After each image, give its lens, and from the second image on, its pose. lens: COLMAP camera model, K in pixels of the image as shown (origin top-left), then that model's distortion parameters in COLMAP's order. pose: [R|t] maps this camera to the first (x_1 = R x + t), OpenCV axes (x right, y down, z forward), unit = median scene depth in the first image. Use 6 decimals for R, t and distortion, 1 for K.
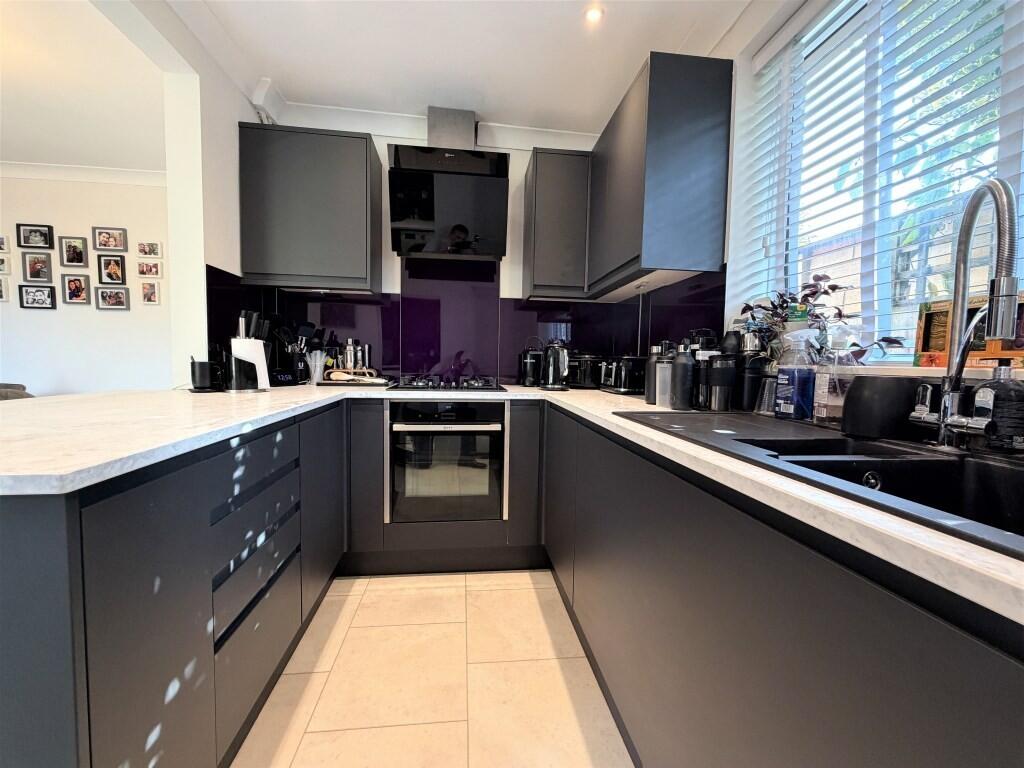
lens RADIAL K [[407.1, 0, 512.0], [0, 407.1, 384.0], [0, 0, 1]] dist [0.000327, -0.000074]
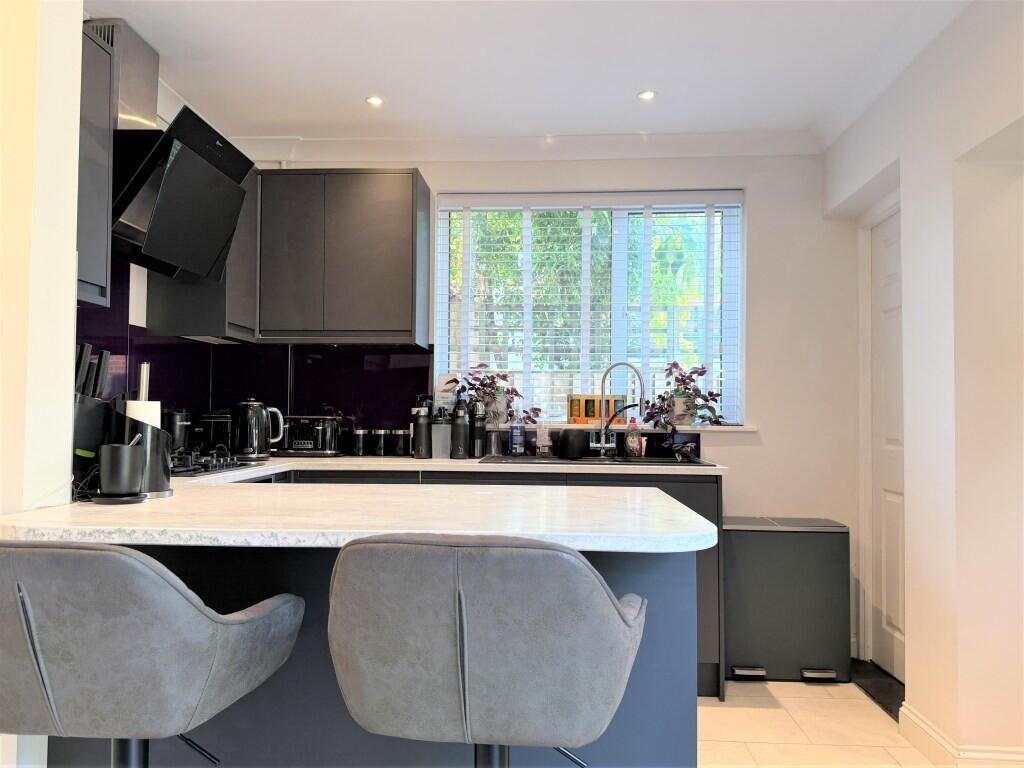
lens RADIAL K [[779.2, 0, 508.2], [0, 779.2, 404.0], [0, 0, 1]] dist [0.092346, -0.000583]
pose [[0.184908, -0.004220, 0.982747, -2.450069], [0.051654, 0.998650, -0.005430, -0.111940], [-0.981397, 0.051767, 0.184876, 0.436370]]
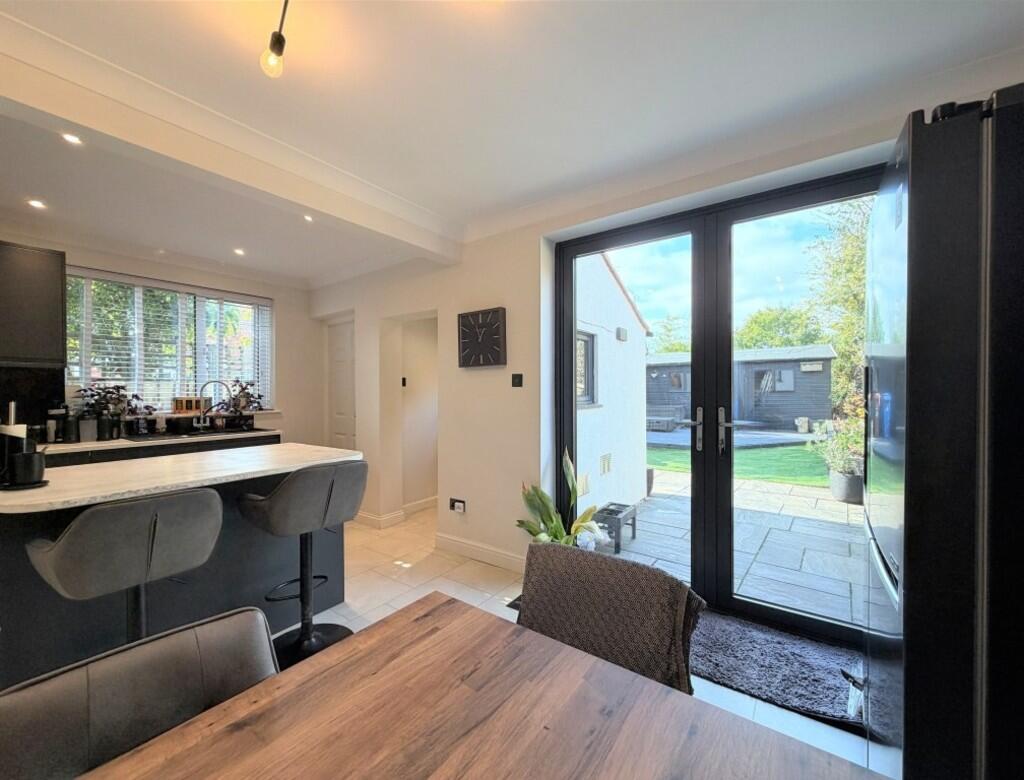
lens RADIAL K [[422.3, 0, 497.6], [0, 422.3, 390.7], [0, 0, 1]] dist [0.000688, 0.000089]
pose [[-0.708239, -0.015059, 0.705812, -3.085366], [0.034442, 0.997845, 0.055850, -0.298188], [-0.705132, 0.063864, -0.706194, 1.305079]]
